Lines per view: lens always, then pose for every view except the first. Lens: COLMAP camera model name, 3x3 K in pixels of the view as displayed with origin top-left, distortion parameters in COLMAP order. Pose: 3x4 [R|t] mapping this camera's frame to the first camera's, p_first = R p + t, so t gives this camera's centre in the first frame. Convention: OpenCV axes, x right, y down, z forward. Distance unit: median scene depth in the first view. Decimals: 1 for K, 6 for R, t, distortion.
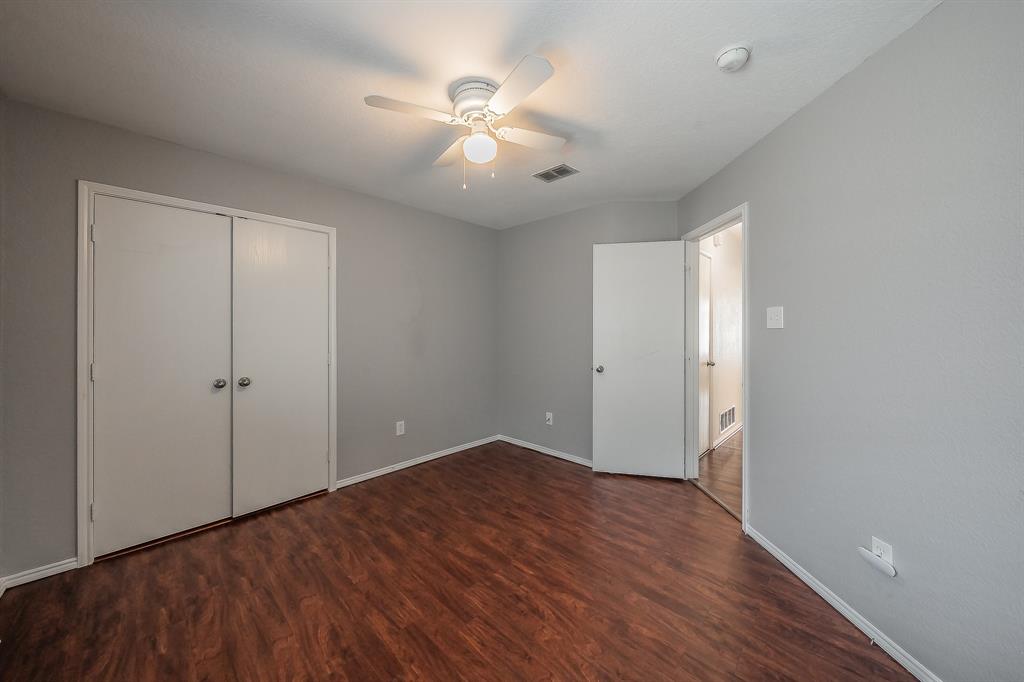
lens RADIAL K [[366.9, 0, 512.2], [0, 366.9, 327.9], [0, 0, 1]] dist [0.000179, 0.000011]
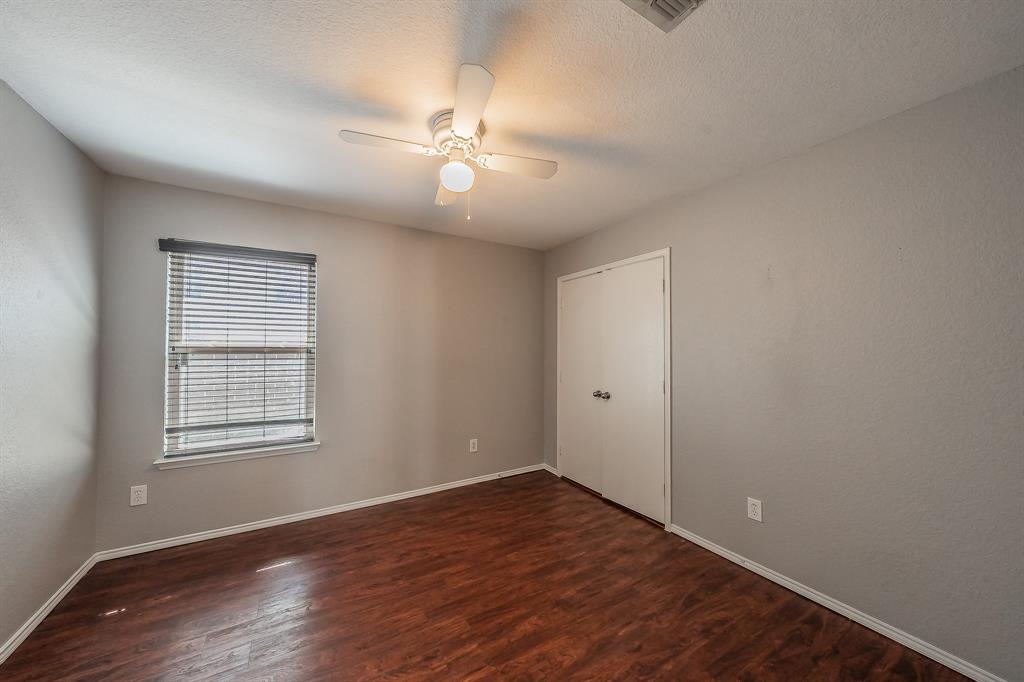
lens RADIAL K [[355.7, 0, 508.9], [0, 355.7, 339.7], [0, 0, 1]] dist [-0.000934, -0.000131]
pose [[-0.264080, -0.026457, -0.964138, 0.670501], [-0.003497, 0.999643, -0.026473, -0.016615], [0.964495, -0.003620, -0.264078, 1.155151]]
